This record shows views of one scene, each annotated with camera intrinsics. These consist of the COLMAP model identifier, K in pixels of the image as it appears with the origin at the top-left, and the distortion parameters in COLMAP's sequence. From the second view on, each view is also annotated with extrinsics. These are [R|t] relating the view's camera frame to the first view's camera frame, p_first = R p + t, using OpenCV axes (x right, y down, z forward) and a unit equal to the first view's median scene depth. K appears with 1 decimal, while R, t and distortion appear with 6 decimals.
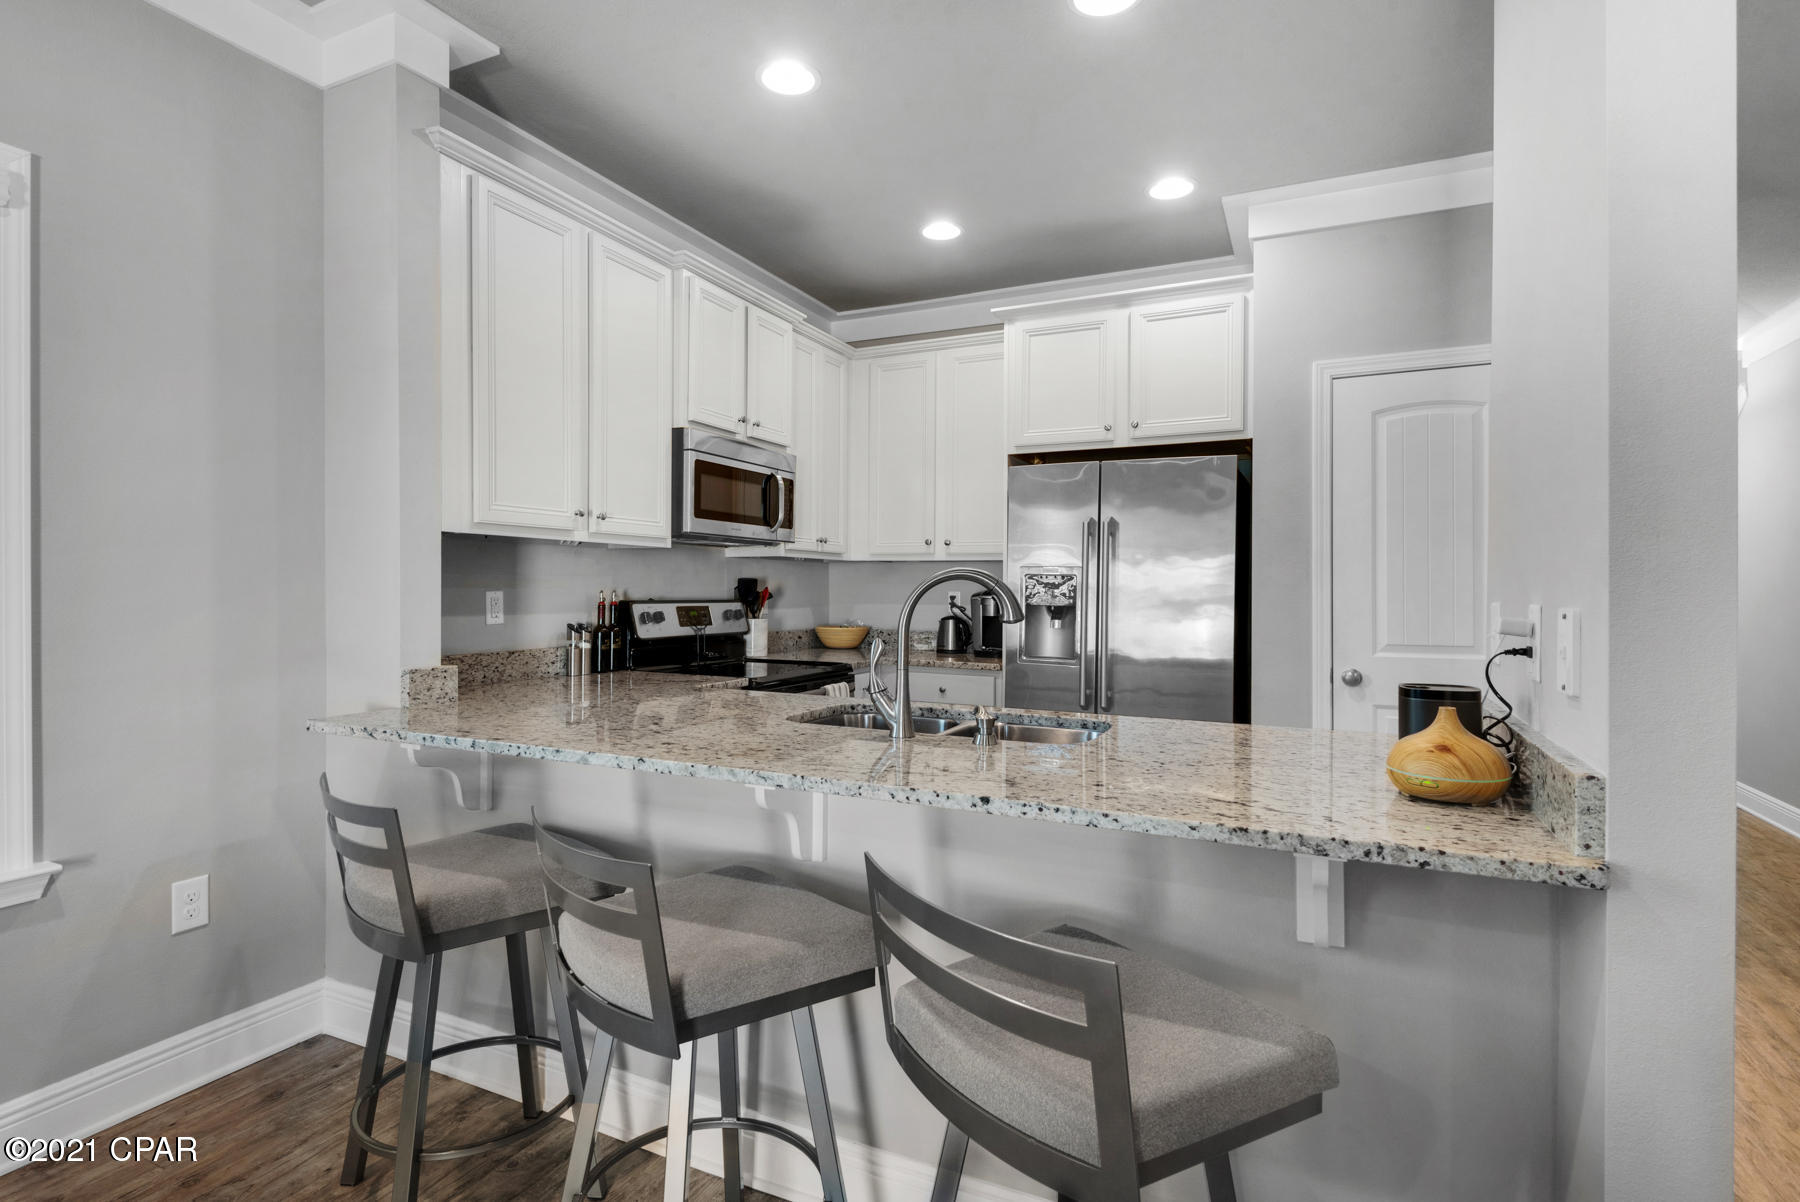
lens RADIAL K [[912.5, 0, 895.2], [0, 912.5, 588.6], [0, 0, 1]] dist [0.035458, -0.000111]
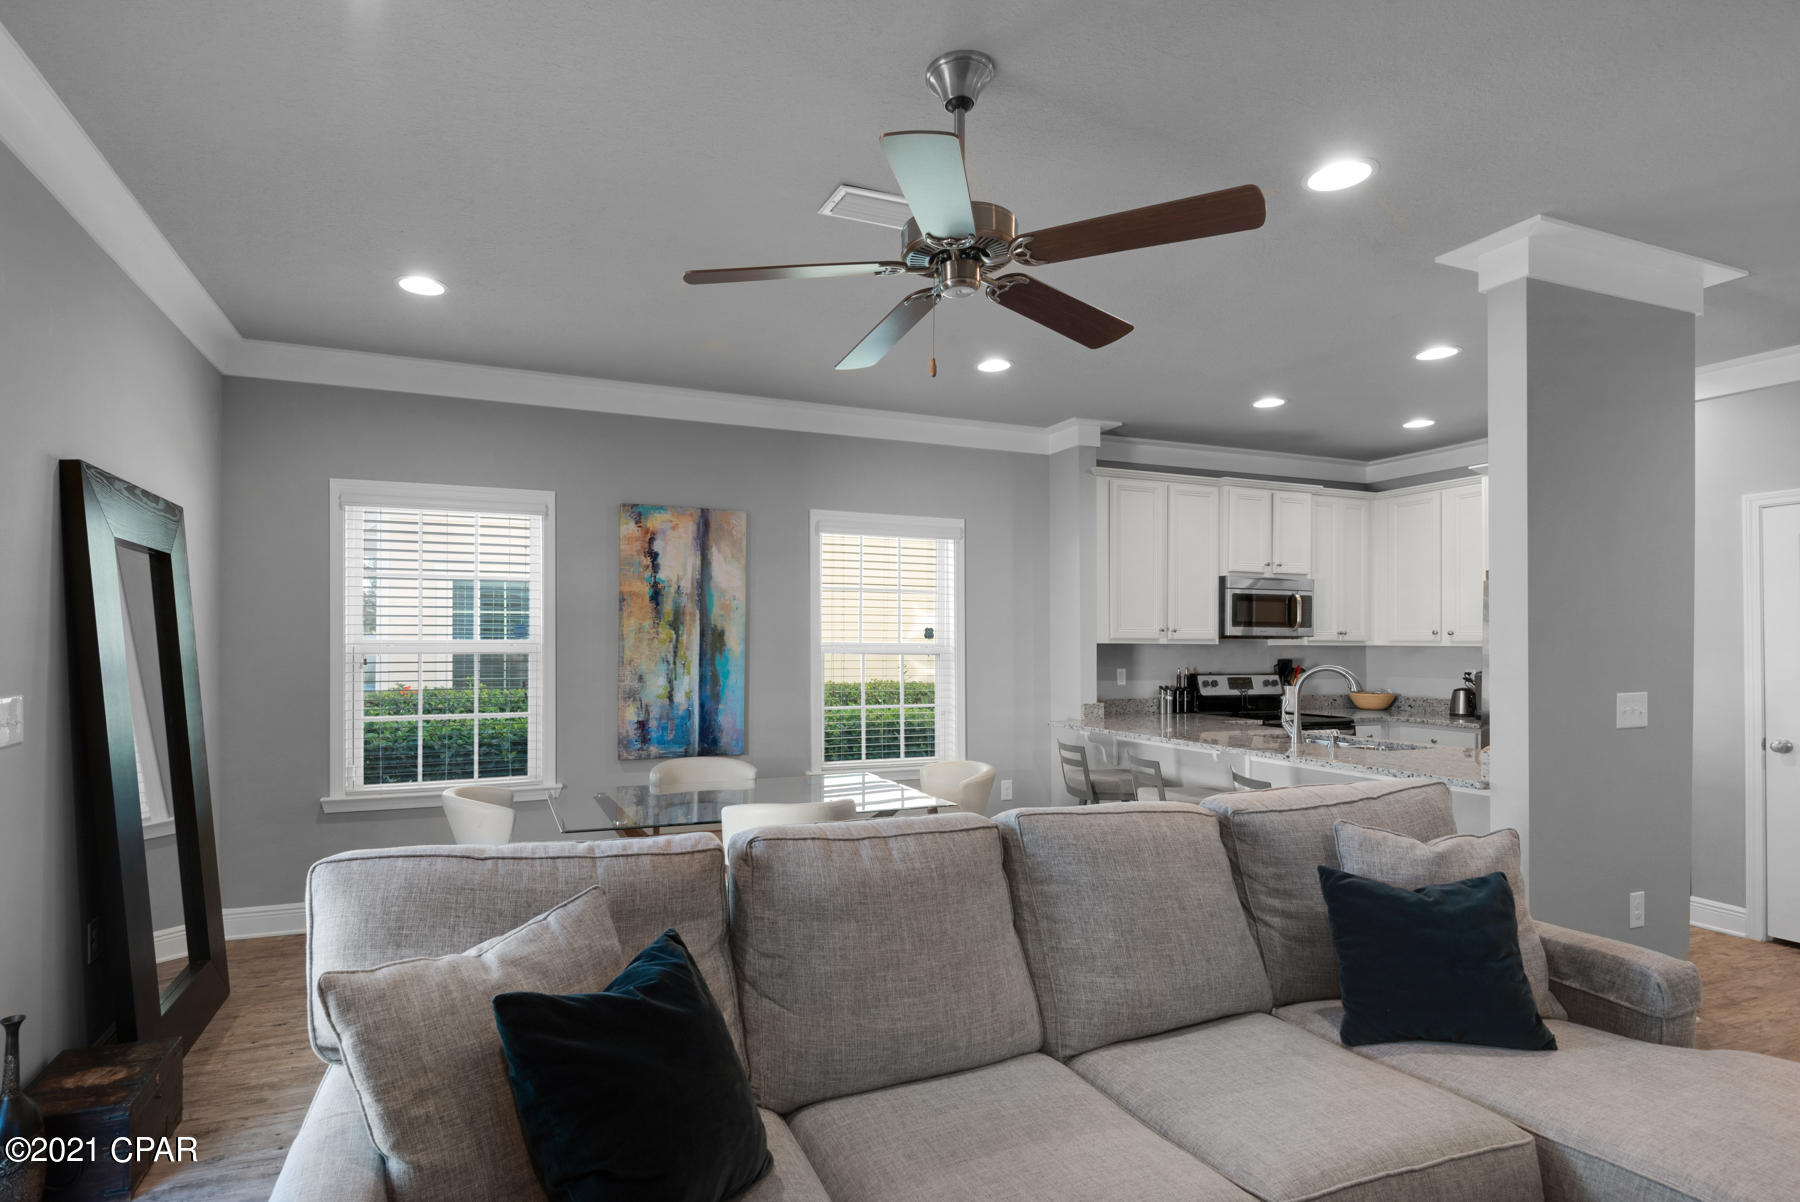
lens RADIAL K [[886.1, 0, 799.9], [0, 886.1, 636.1], [0, 0, 1]] dist [0.015323, -0.001879]
pose [[0.712830, -0.010596, -0.701257, 0.342190], [0.001549, 0.999907, -0.013534, -0.034642], [0.701335, 0.008562, 0.712780, -0.705663]]
